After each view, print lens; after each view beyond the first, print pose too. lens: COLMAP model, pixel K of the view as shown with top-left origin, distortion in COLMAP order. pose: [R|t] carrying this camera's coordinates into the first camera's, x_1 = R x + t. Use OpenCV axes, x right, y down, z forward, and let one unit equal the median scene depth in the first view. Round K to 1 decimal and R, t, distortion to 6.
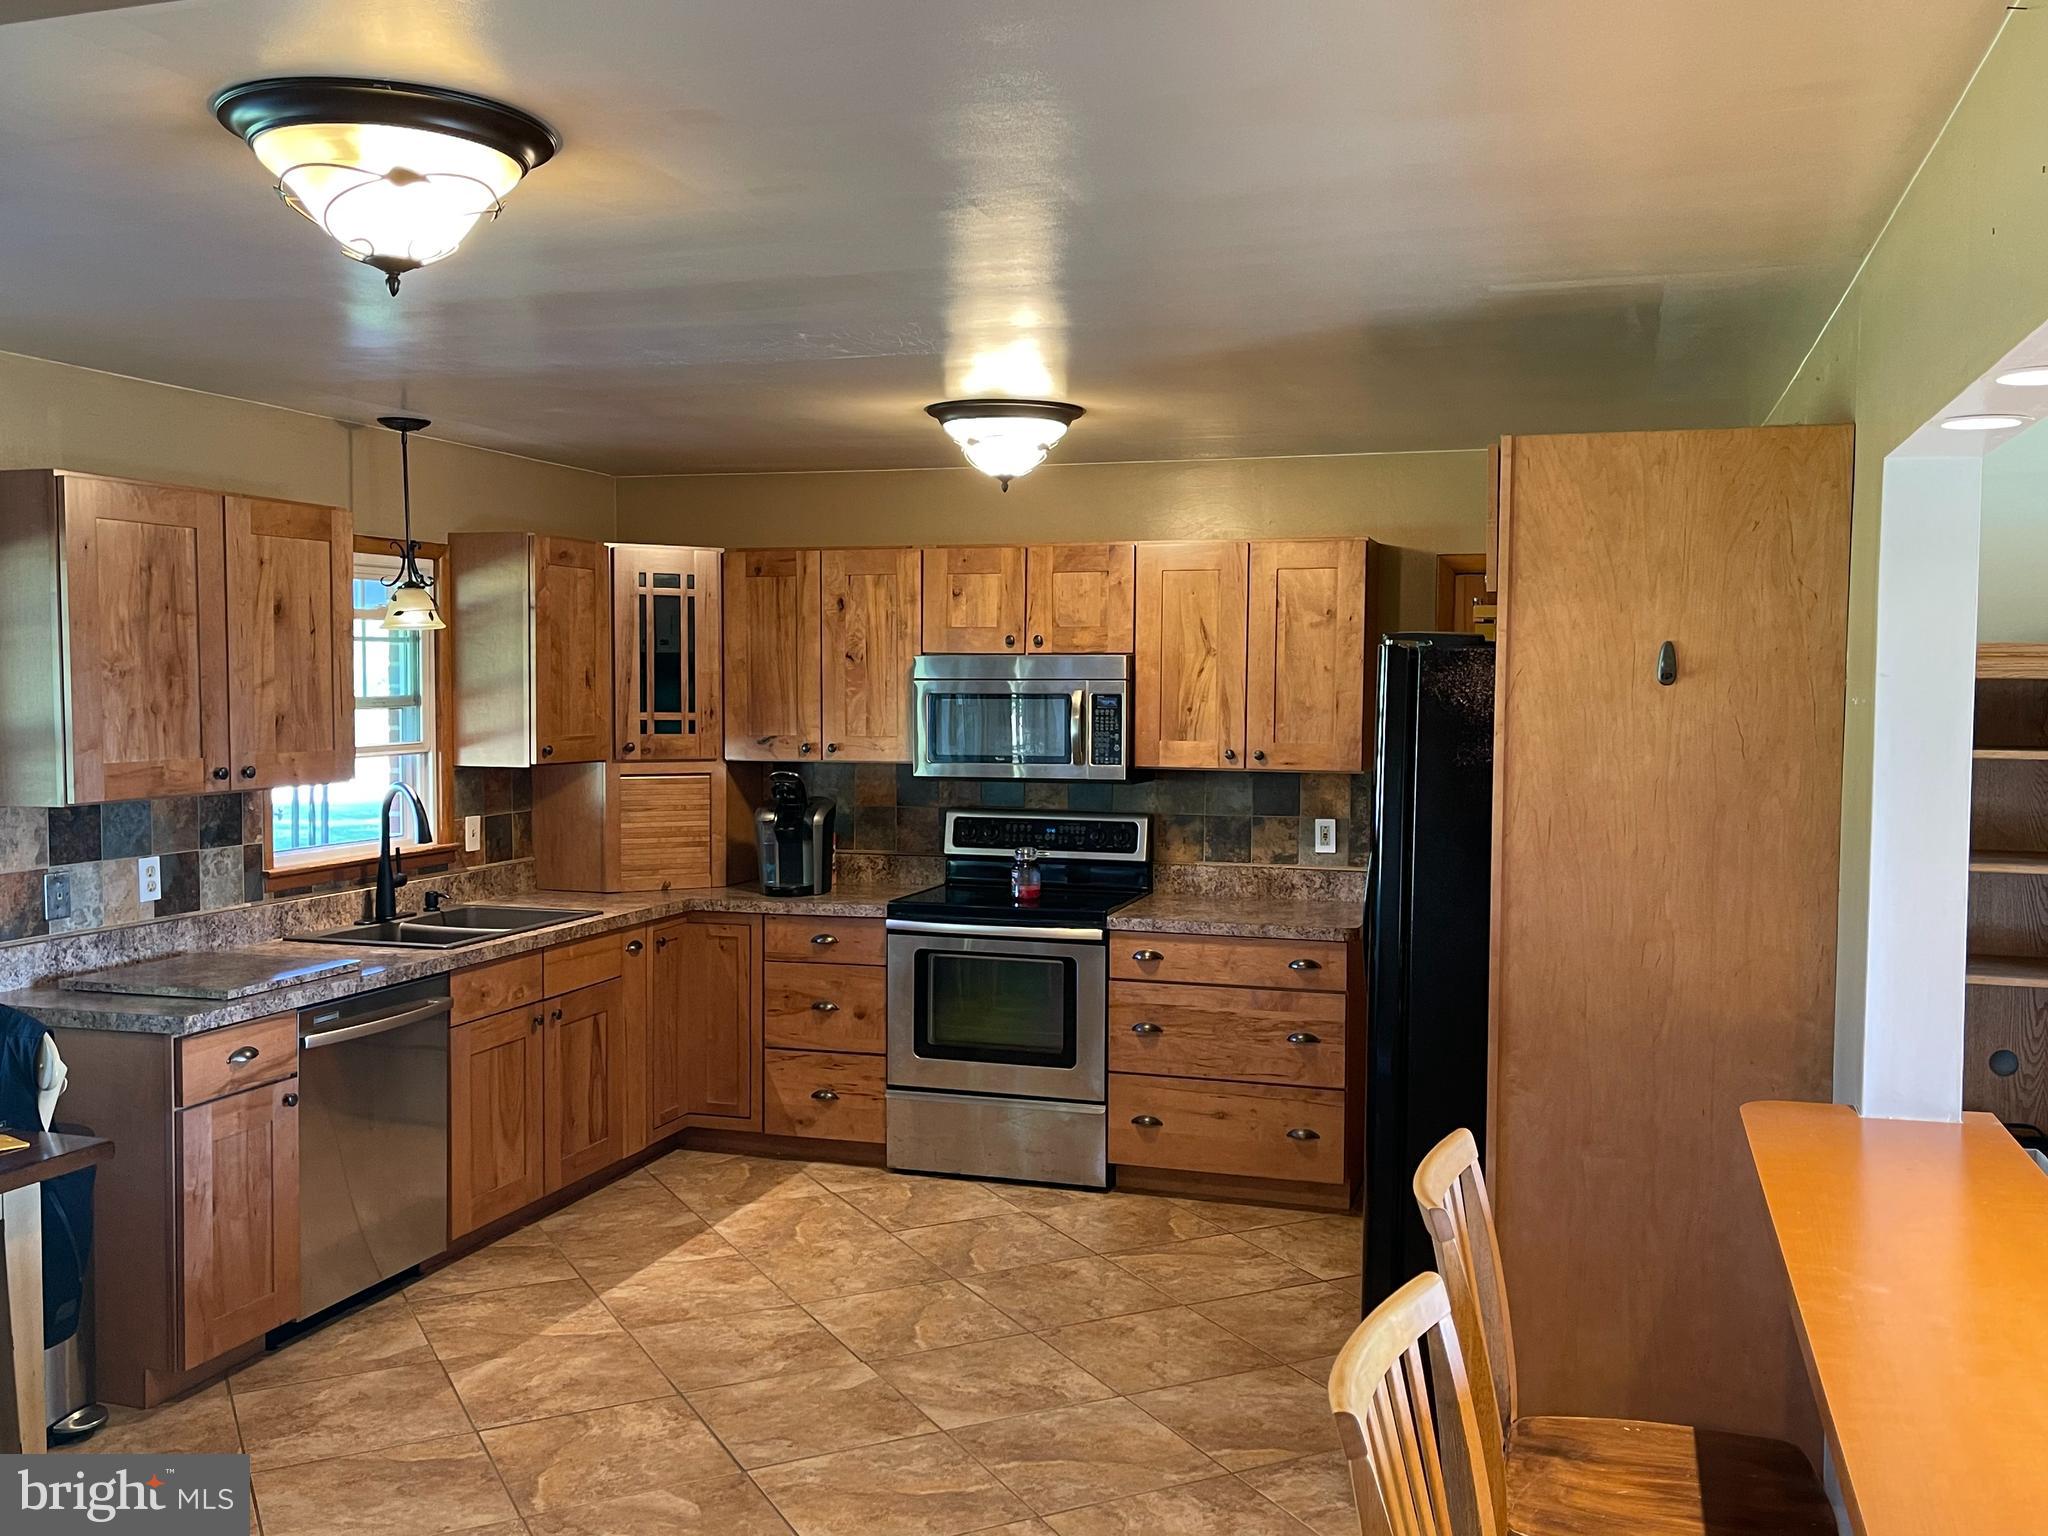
lens RADIAL K [[1849.6, 0, 1024.0], [0, 1849.6, 768.0], [0, 0, 1]] dist [0.049418, -0.006569]
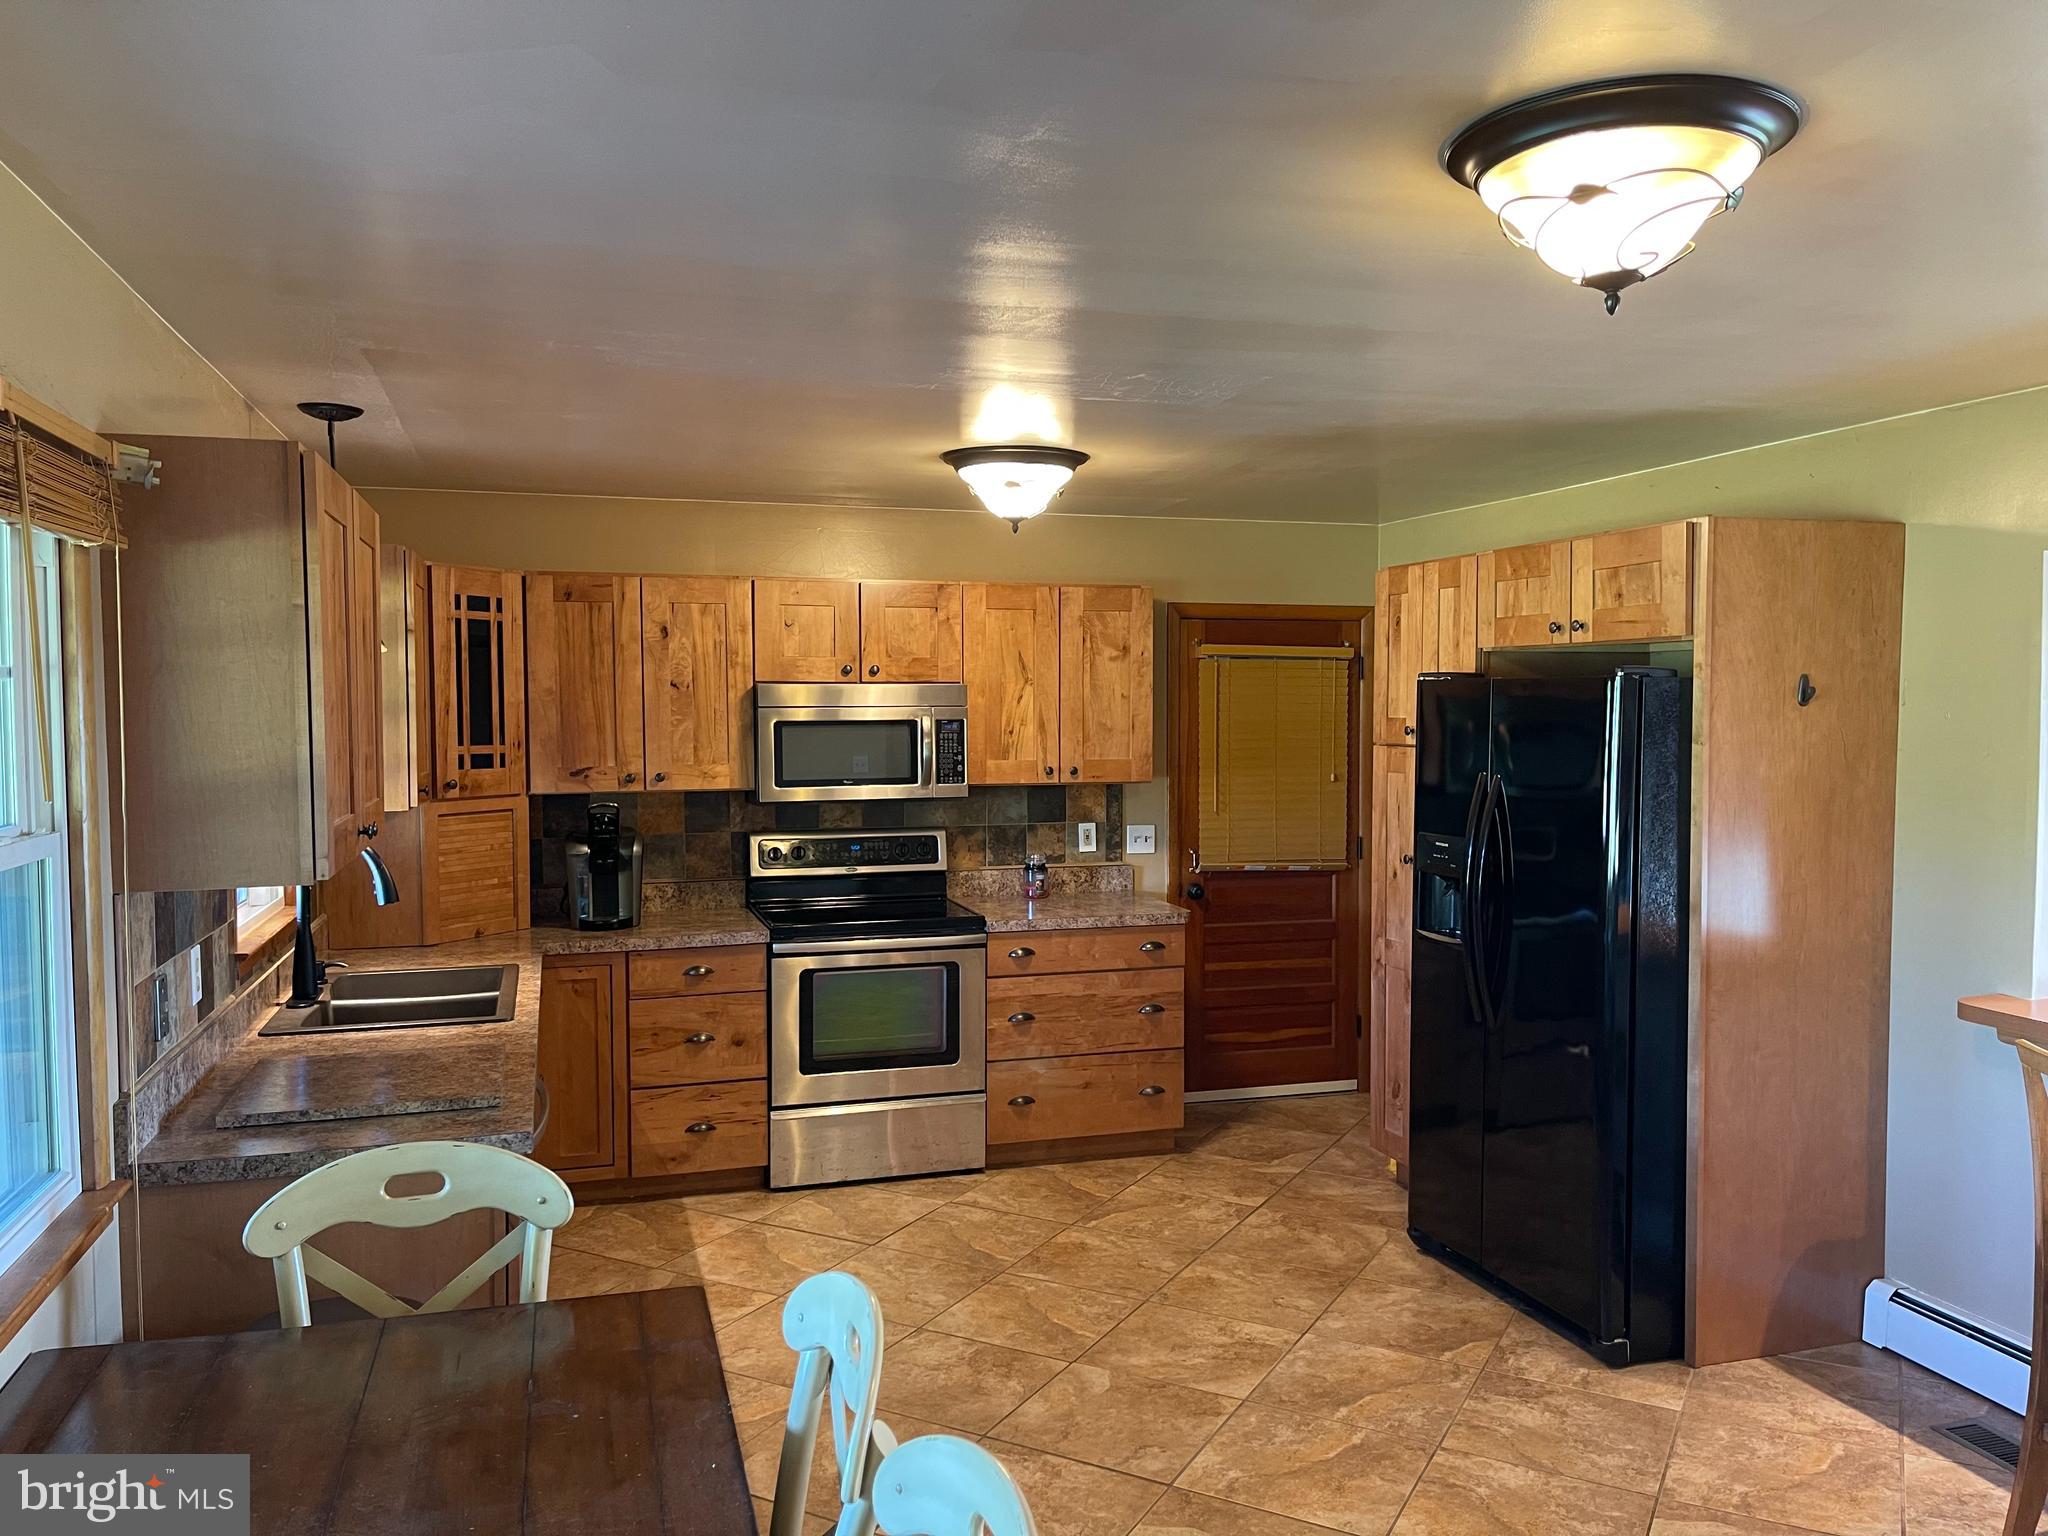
lens RADIAL K [[1553.8, 0, 1032.6], [0, 1553.8, 777.2], [0, 0, 1]] dist [0.038068, -0.008813]
pose [[0.819906, -0.034737, 0.571443, -0.441712], [0.034902, 0.999334, 0.010671, -0.013805], [-0.571433, 0.011196, 0.820572, 0.216764]]
